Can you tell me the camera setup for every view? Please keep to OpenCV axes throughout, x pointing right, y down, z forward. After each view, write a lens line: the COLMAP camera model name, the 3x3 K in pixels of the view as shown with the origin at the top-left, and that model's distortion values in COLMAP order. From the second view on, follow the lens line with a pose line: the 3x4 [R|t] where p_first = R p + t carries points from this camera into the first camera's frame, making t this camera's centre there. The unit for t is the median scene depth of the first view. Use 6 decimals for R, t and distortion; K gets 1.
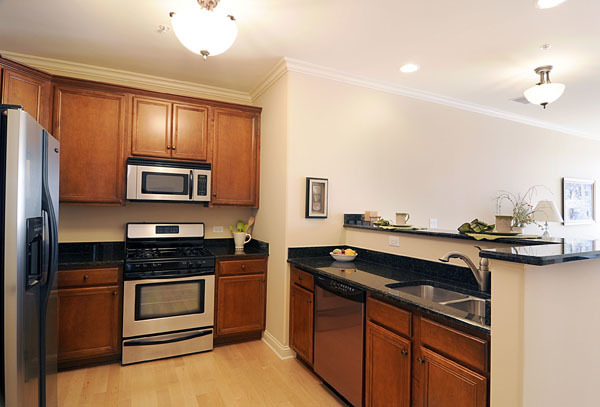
lens RADIAL K [[316.5, 0, 302.6], [0, 316.5, 204.4], [0, 0, 1]] dist [-0.024514, -0.000424]
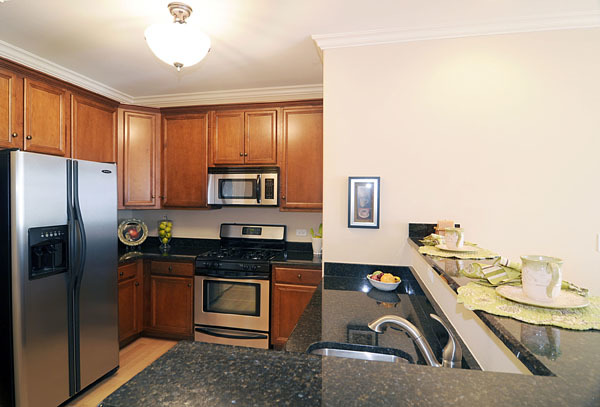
lens RADIAL K [[316.5, 0, 301.8], [0, 316.5, 203.0], [0, 0, 1]] dist [-0.024514, -0.000424]
pose [[0.788853, -0.001802, -0.614579, 0.406179], [0.013266, 0.999813, 0.014096, -0.030914], [0.614438, -0.019272, 0.788730, 0.290523]]
